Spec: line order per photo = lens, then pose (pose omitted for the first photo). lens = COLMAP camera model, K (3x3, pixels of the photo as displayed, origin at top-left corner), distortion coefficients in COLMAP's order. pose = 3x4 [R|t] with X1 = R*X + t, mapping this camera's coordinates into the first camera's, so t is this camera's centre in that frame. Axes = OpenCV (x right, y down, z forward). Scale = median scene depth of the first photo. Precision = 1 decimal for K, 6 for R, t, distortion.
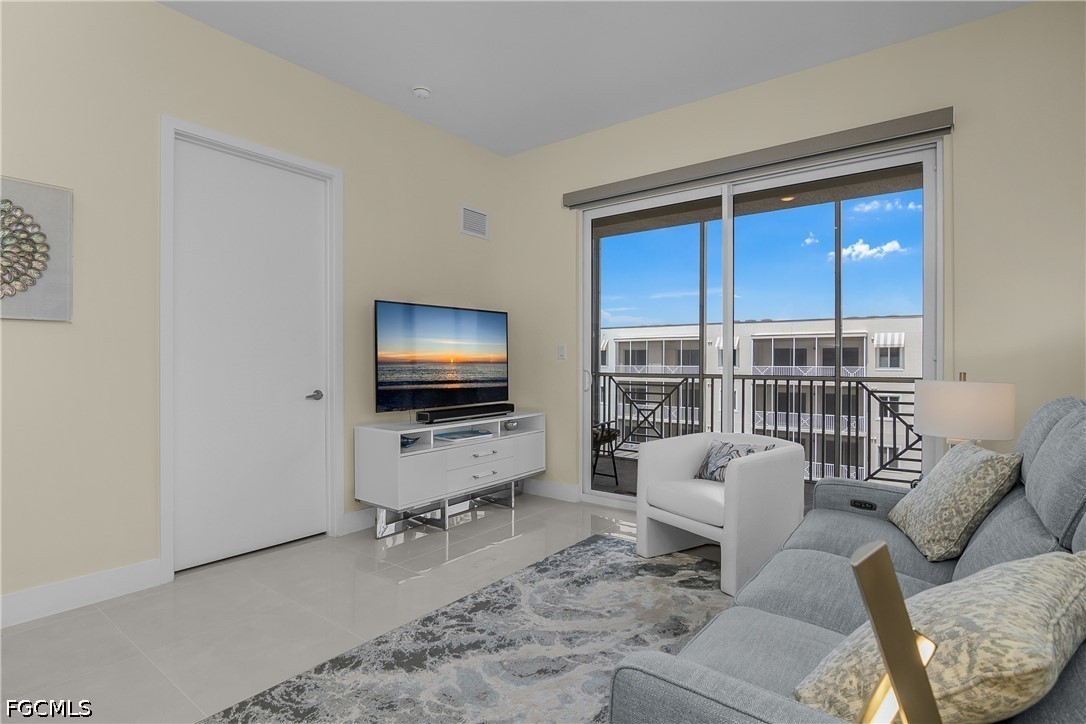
lens RADIAL K [[537.1, 0, 539.8], [0, 537.1, 360.6], [0, 0, 1]] dist [-0.018083, 0.002147]
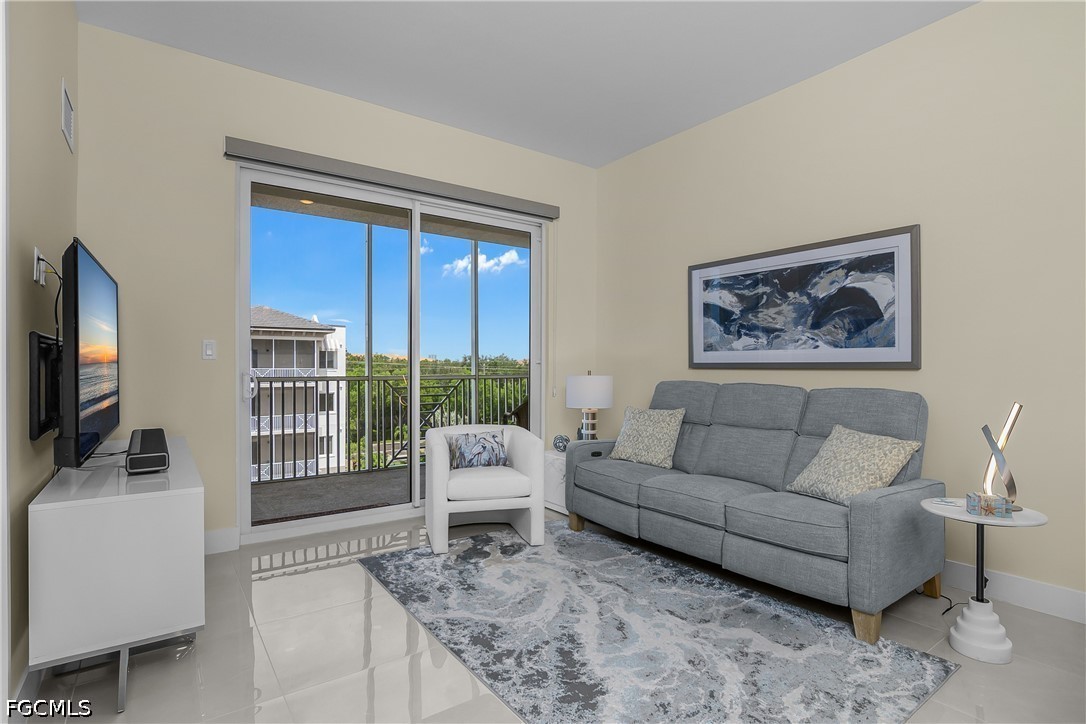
lens RADIAL K [[537.1, 0, 536.1], [0, 537.1, 371.6], [0, 0, 1]] dist [-0.018083, 0.002147]
pose [[0.291428, -0.013473, 0.956498, -0.853837], [-0.004059, 0.999874, 0.015321, -0.000839], [-0.956584, -0.008347, 0.291336, 0.612589]]
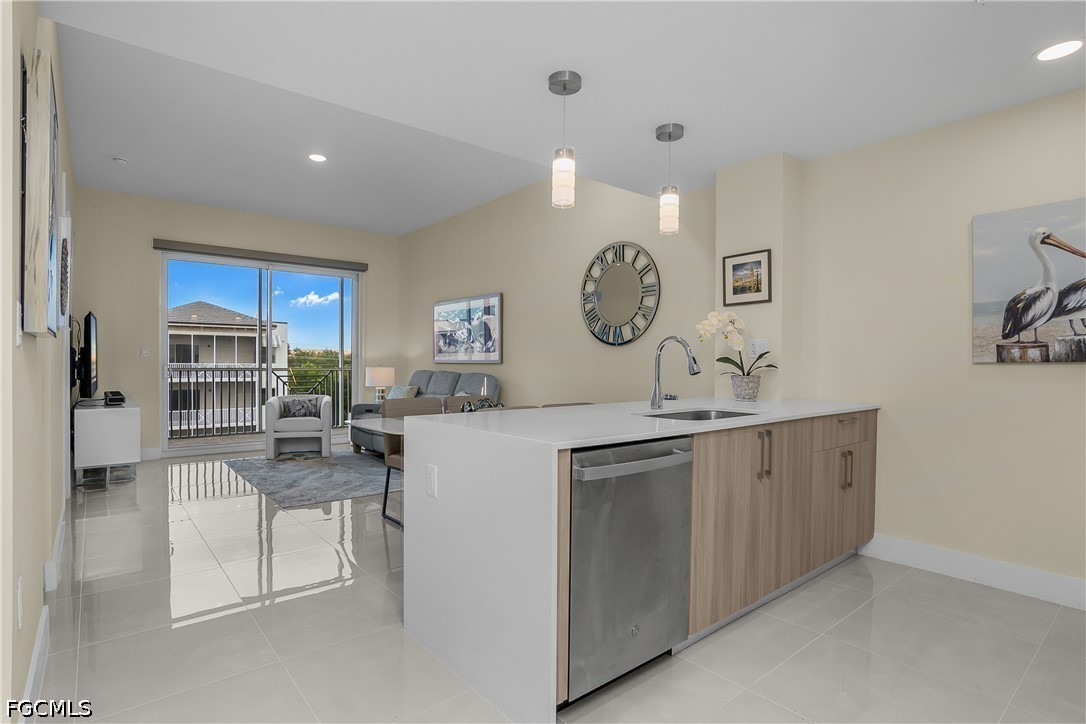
lens RADIAL K [[547.2, 0, 525.2], [0, 547.2, 371.1], [0, 0, 1]] dist [-0.000258, 0.001012]
pose [[0.240568, -0.017923, 0.970467, -1.761910], [-0.007915, 0.999760, 0.020426, -0.007322], [-0.970600, -0.012595, 0.240368, -0.438868]]
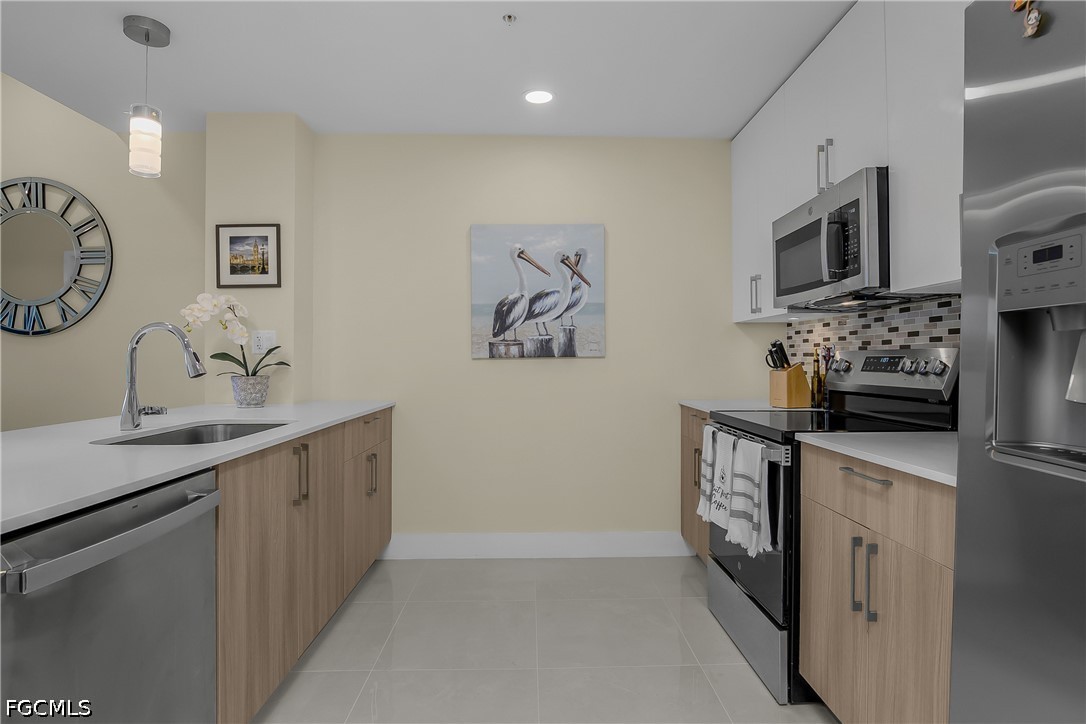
lens RADIAL K [[570.9, 0, 538.5], [0, 570.9, 358.4], [0, 0, 1]] dist [-0.019777, -0.000438]
pose [[-0.635185, -0.000310, 0.772360, -1.569454], [-0.002055, 0.999997, -0.001289, -0.007469], [-0.772357, -0.002405, -0.635184, -0.373104]]
